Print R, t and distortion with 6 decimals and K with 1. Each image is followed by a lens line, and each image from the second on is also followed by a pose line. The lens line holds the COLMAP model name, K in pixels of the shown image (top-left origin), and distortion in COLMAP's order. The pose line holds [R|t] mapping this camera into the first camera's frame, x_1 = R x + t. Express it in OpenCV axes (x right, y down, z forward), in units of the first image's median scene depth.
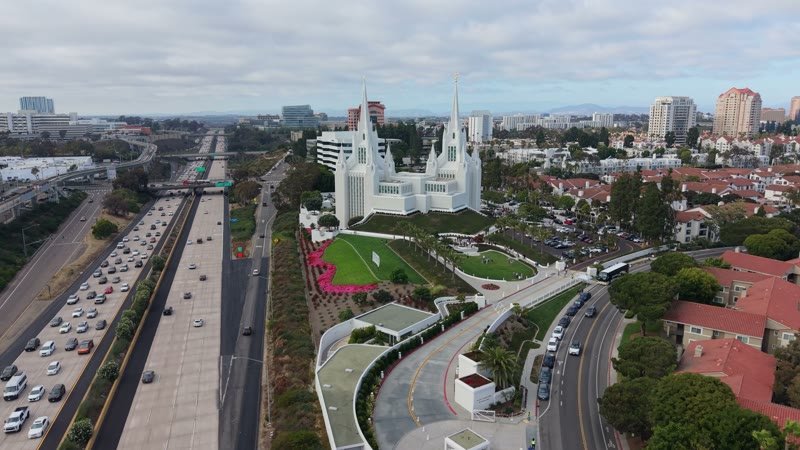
lens RADIAL K [[567.1, 0, 403.1], [0, 567.1, 221.0], [0, 0, 1]] dist [0.032051, -0.042453]
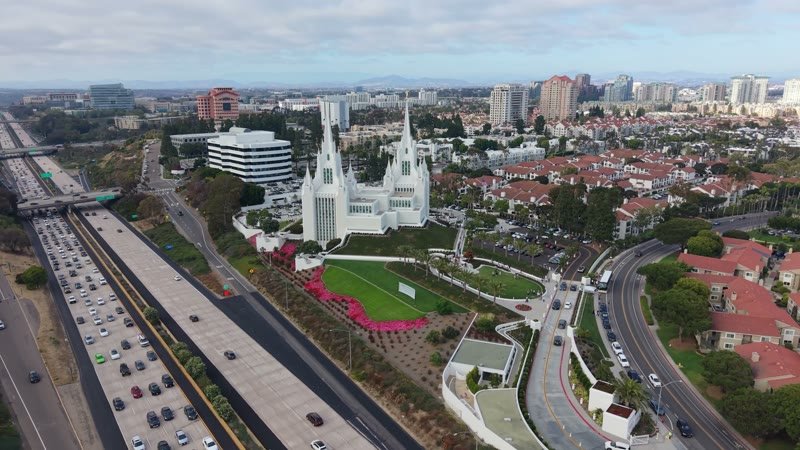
lens RADIAL K [[567.1, 0, 401.5], [0, 567.1, 223.9], [0, 0, 1]] dist [0.032051, -0.042453]
pose [[0.947467, -0.078707, 0.310019, -0.254441], [0.061807, 0.996035, 0.063978, -0.084067], [-0.313826, -0.041456, 0.948575, 0.011614]]
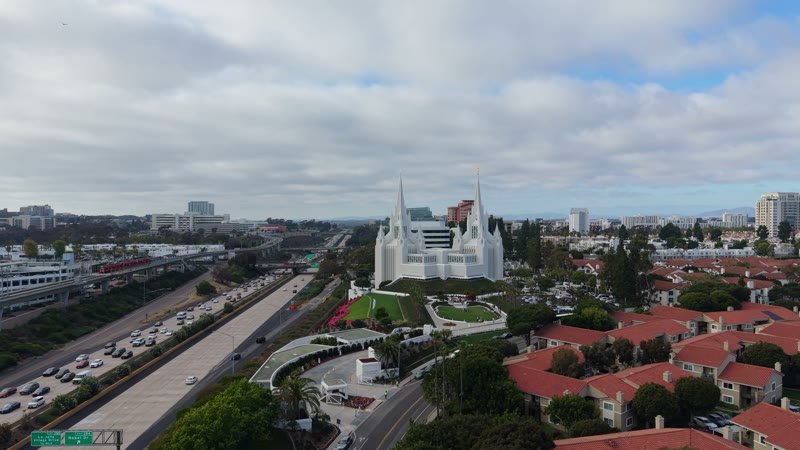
lens RADIAL K [[567.1, 0, 405.8], [0, 567.1, 203.8], [0, 0, 1]] dist [0.032051, -0.042453]
pose [[0.973447, -0.007767, -0.228781, 0.218449], [-0.040687, 0.977640, -0.206310, 0.073873], [0.225268, 0.210140, 0.951365, -0.171391]]
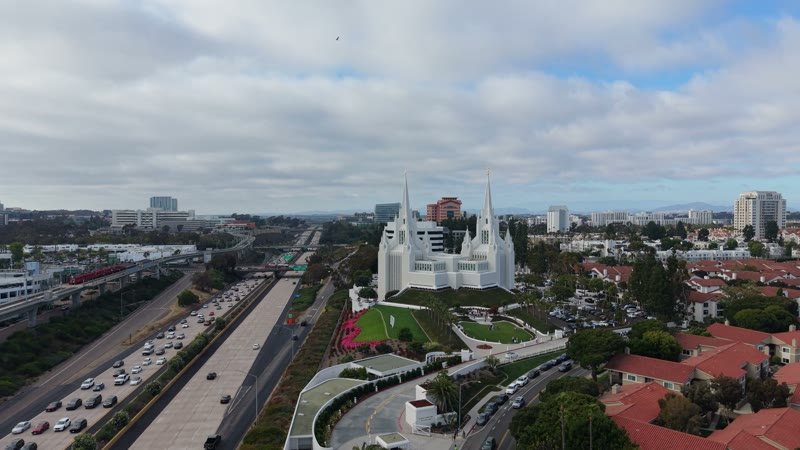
lens RADIAL K [[567.1, 0, 404.1], [0, 567.1, 191.9], [0, 0, 1]] dist [0.032051, -0.042453]
pose [[0.985720, -0.006949, -0.168252, 0.118214], [-0.030475, 0.975288, -0.218824, 0.042555], [0.165614, 0.220826, 0.961149, -0.108741]]
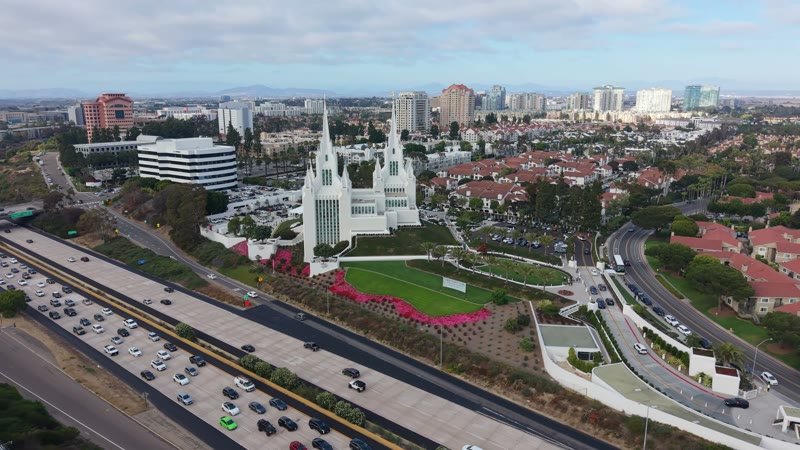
lens RADIAL K [[567.1, 0, 399.6], [0, 567.1, 225.9], [0, 0, 1]] dist [0.032051, -0.042453]
pose [[0.852573, -0.116894, 0.509366, -0.448021], [0.096457, 0.993116, 0.066461, -0.082117], [-0.513629, -0.007531, 0.857979, 0.105878]]
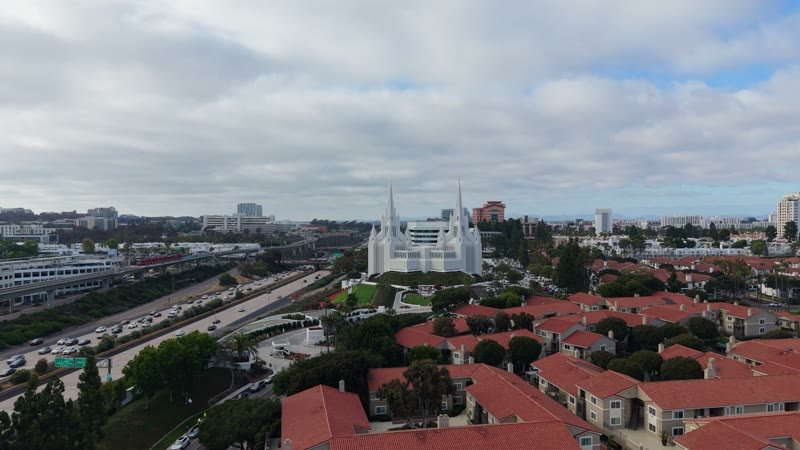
lens RADIAL K [[567.1, 0, 409.1], [0, 567.1, 236.6], [0, 0, 1]] dist [0.032051, -0.042453]
pose [[0.950483, 0.006422, -0.310710, 0.395902], [-0.054625, 0.987673, -0.146688, 0.094477], [0.305938, 0.156396, 0.939118, -0.279431]]
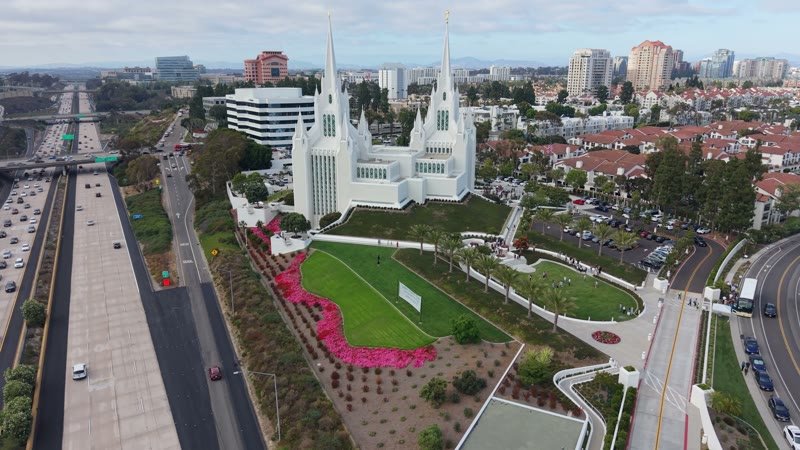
lens RADIAL K [[567.1, 0, 400.2], [0, 567.1, 225.6], [0, 0, 1]] dist [0.032051, -0.042453]
pose [[0.980755, -0.051132, 0.188429, -0.120932], [0.034709, 0.995386, 0.089449, -0.048783], [-0.192133, -0.081188, 0.978005, 0.259058]]
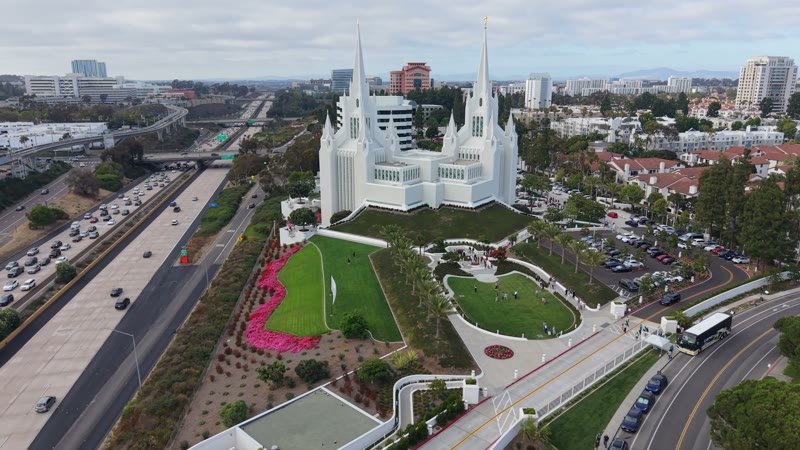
lens RADIAL K [[567.1, 0, 403.5], [0, 567.1, 224.4], [0, 0, 1]] dist [0.032051, -0.042453]
pose [[0.994499, 0.026906, -0.101232, 0.068748], [-0.020286, 0.997622, 0.065867, -0.037674], [0.102764, -0.063451, 0.992680, 0.240102]]
